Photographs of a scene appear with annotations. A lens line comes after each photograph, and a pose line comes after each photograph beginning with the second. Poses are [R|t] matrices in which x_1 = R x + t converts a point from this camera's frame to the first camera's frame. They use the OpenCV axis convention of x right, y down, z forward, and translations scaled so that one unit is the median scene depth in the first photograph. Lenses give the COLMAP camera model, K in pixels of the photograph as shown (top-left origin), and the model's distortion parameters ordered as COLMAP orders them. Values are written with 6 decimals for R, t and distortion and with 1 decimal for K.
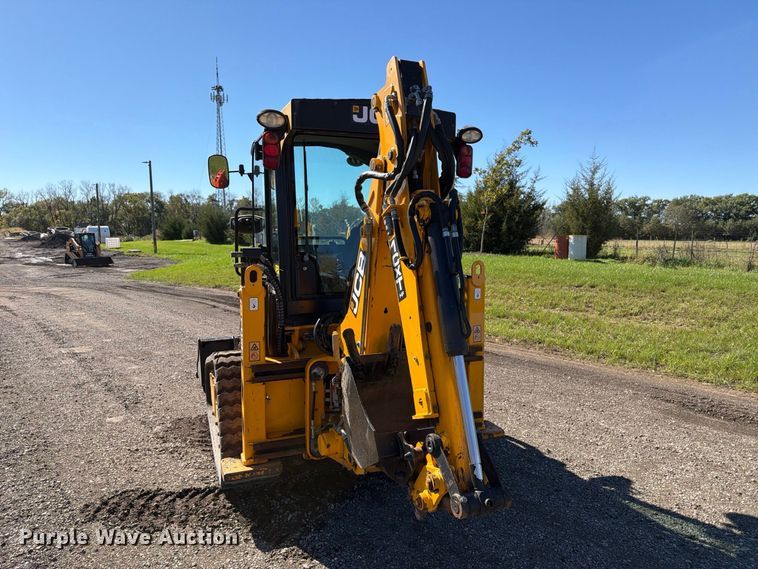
lens RADIAL K [[523.4, 0, 379.0], [0, 523.4, 284.5], [0, 0, 1]] dist [0.005826, -0.001752]
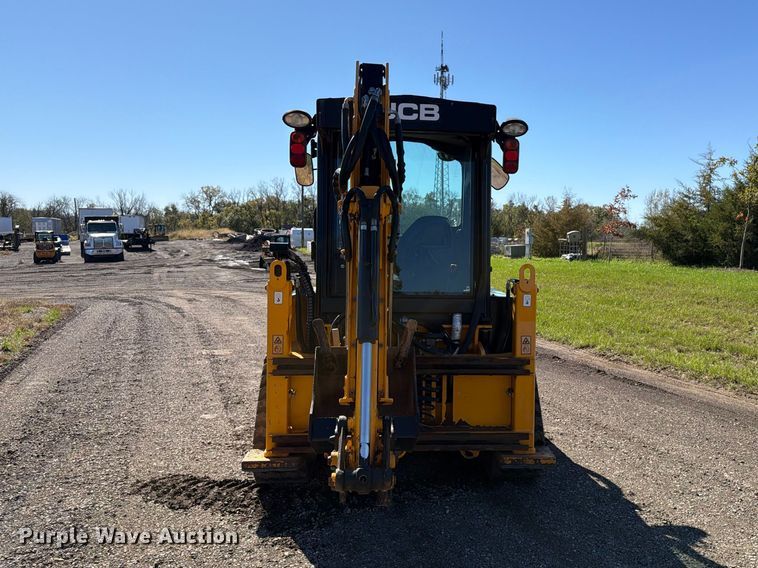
lens RADIAL K [[658.5, 0, 463.2], [0, 658.5, 278.1], [0, 0, 1]] dist [0.008123, 0.001960]
pose [[0.964377, 0.034878, -0.262223, 0.381378], [-0.045928, 0.998291, -0.036128, 0.024934], [0.260515, 0.046884, 0.964331, -0.128587]]
